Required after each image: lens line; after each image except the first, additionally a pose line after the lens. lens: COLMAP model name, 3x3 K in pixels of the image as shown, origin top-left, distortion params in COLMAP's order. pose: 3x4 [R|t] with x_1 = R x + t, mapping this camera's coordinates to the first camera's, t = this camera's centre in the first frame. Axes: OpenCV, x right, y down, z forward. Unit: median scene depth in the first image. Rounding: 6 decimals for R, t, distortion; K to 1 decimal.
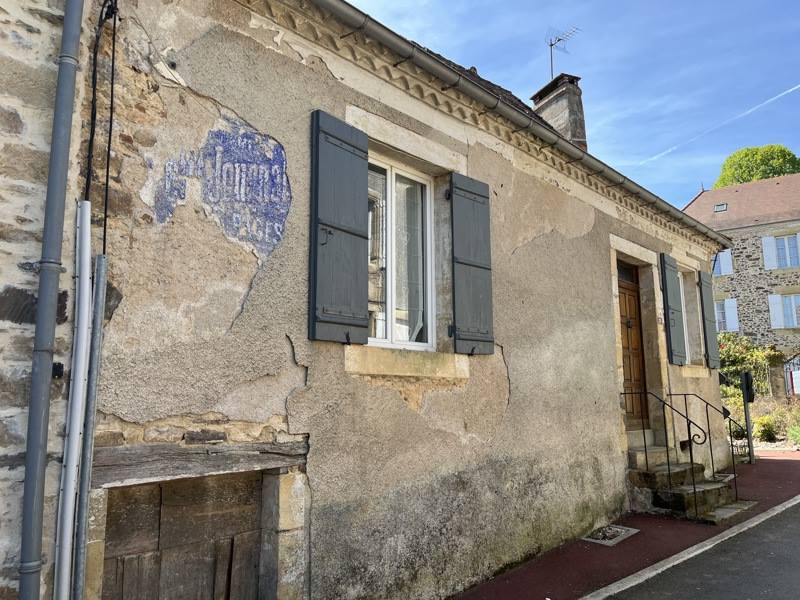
lens RADIAL K [[602.1, 0, 400.0], [0, 602.1, 300.0], [0, 0, 1]] dist [0.085807, -0.118434]
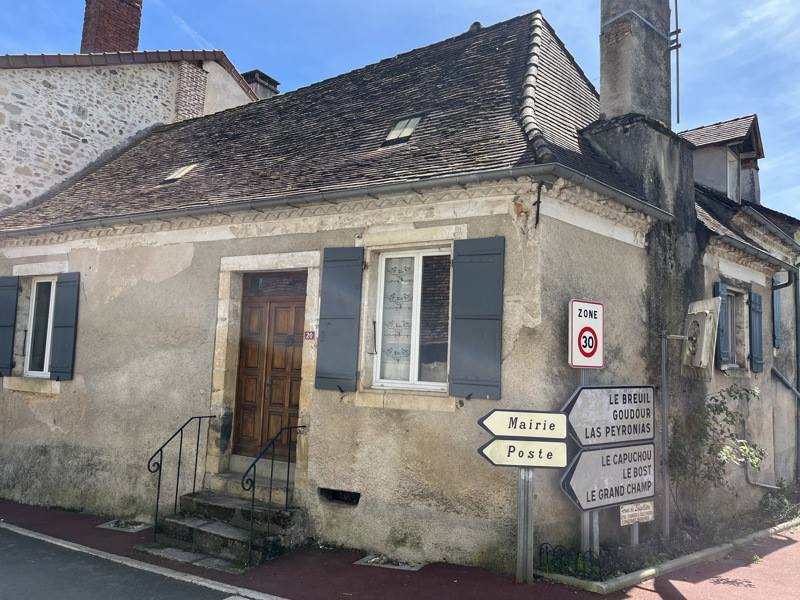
lens RADIAL K [[602.1, 0, 400.0], [0, 602.1, 300.0], [0, 0, 1]] dist [0.085807, -0.118434]
pose [[0.259407, -0.086084, -0.961924, 1.915593], [0.119209, 0.991257, -0.056561, 0.073216], [0.958383, -0.099998, 0.267401, 1.387961]]
